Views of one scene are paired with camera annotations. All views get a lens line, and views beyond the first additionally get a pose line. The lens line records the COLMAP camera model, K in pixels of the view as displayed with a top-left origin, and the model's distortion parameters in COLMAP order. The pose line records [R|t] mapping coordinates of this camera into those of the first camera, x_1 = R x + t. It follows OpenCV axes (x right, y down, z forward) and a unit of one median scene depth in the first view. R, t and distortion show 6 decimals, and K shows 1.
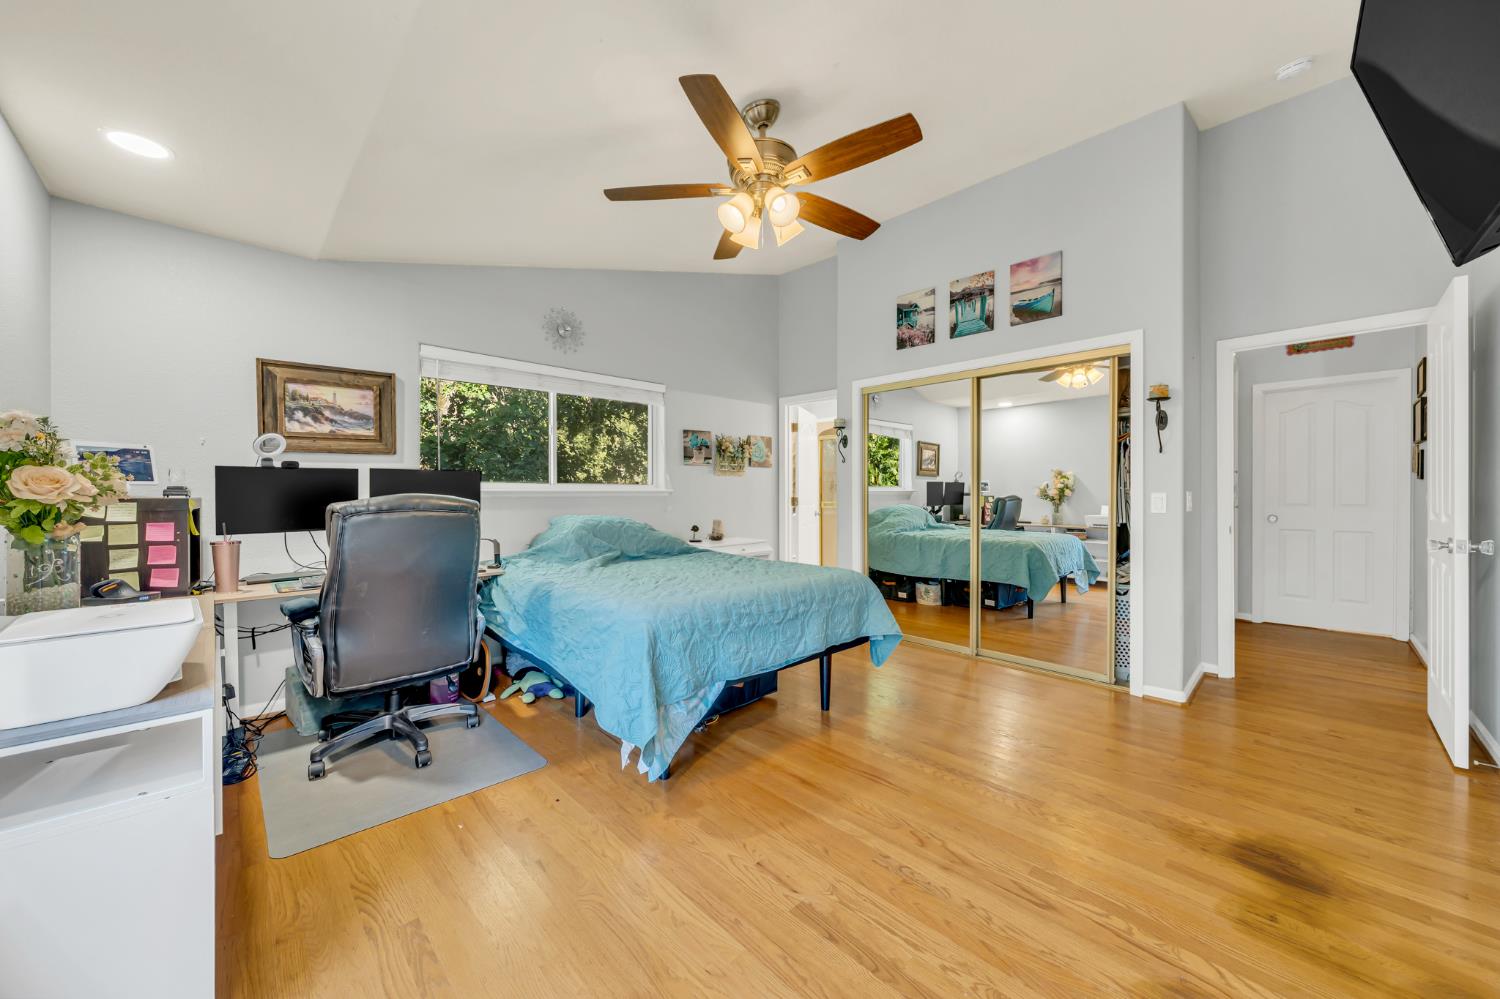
lens RADIAL K [[548.2, 0, 742.5], [0, 548.2, 498.1], [0, 0, 1]] dist [-0.000128, -0.000007]
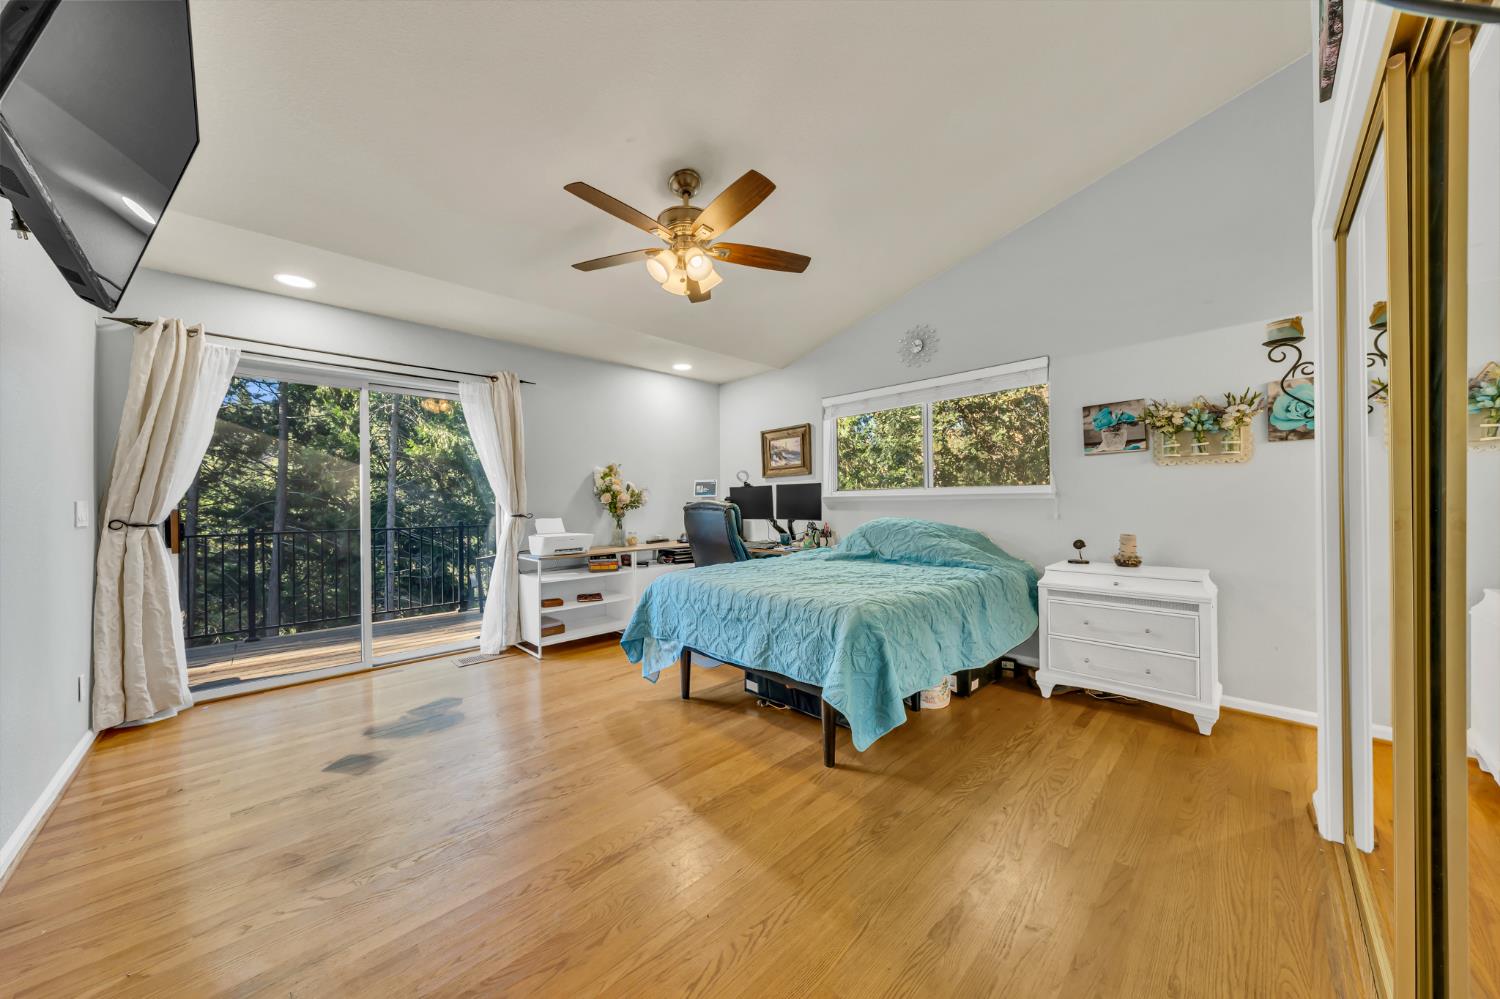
lens RADIAL K [[509.7, 0, 742.0], [0, 509.7, 500.1], [0, 0, 1]] dist [-0.001085, -0.000010]
pose [[-0.006424, 0.001252, -0.999979, 0.839490], [0.004967, 0.999987, 0.001220, -0.007164], [0.999967, -0.004959, -0.006430, 0.813817]]
